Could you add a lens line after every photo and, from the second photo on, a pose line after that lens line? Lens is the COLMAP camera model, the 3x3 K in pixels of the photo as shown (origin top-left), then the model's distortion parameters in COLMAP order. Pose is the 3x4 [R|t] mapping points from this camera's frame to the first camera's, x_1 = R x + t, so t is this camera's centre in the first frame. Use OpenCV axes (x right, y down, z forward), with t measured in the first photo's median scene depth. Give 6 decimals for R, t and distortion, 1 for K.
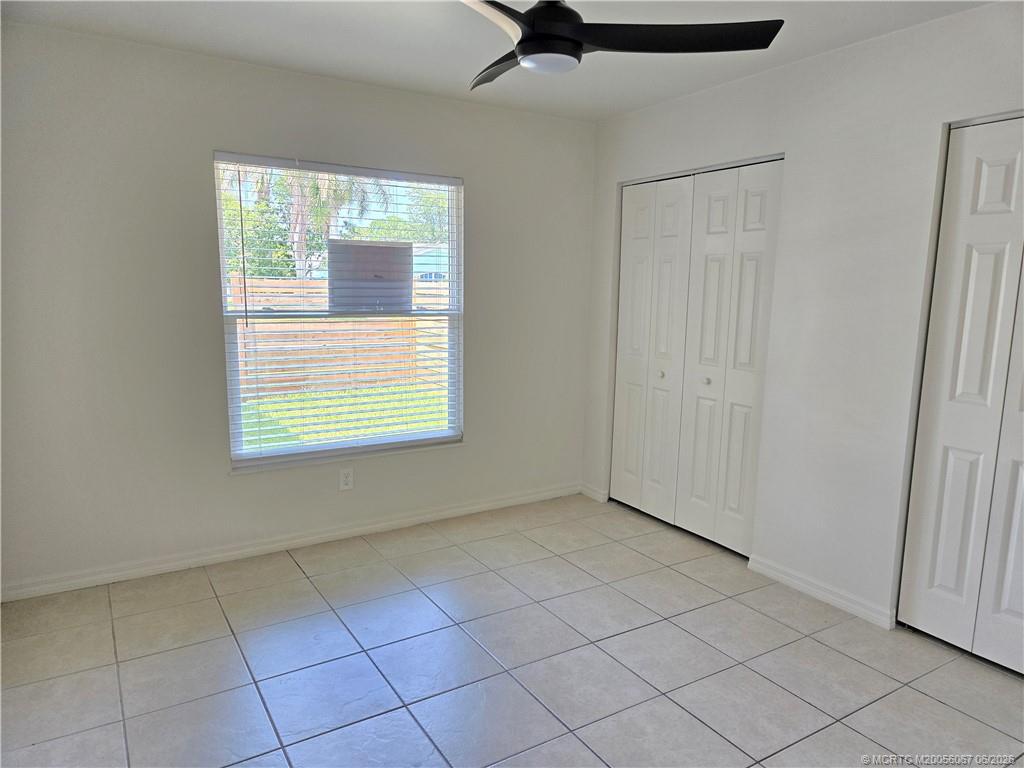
lens RADIAL K [[679.6, 0, 513.2], [0, 679.6, 390.3], [0, 0, 1]] dist [0.072209, -0.057261]
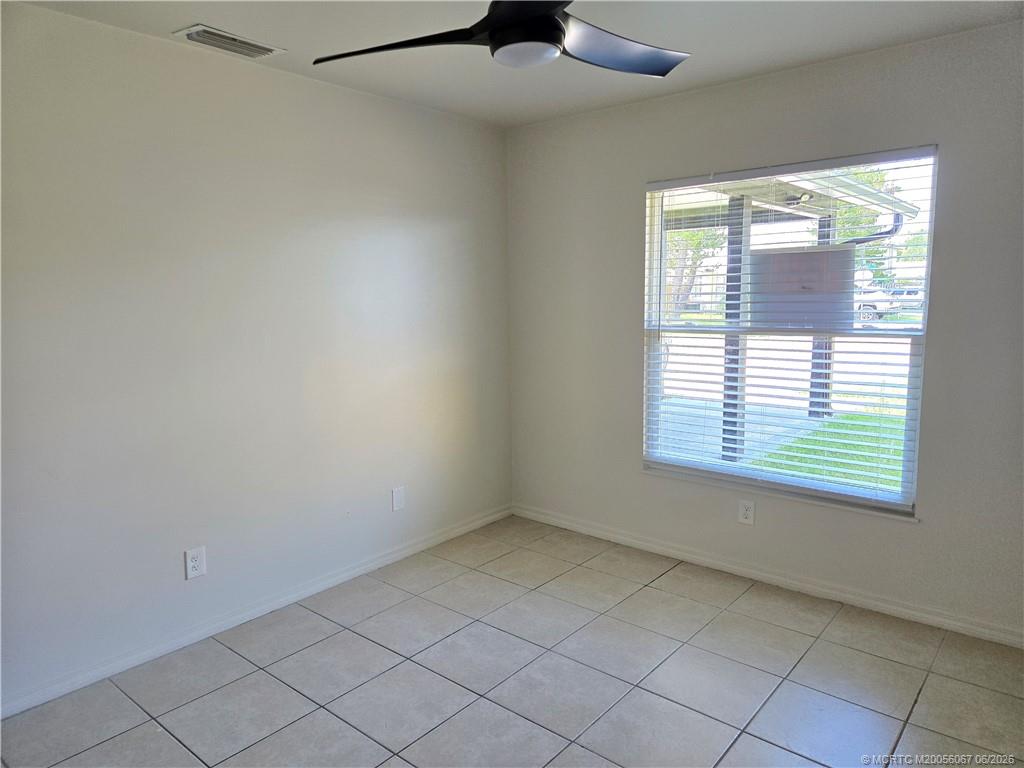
lens RADIAL K [[679.6, 0, 513.2], [0, 679.6, 390.3], [0, 0, 1]] dist [0.072209, -0.057261]
pose [[0.307060, 0.109810, -0.945334, 0.484790], [-0.135353, 0.988262, 0.070832, -0.050677], [0.942016, 0.106204, 0.318319, 0.385178]]
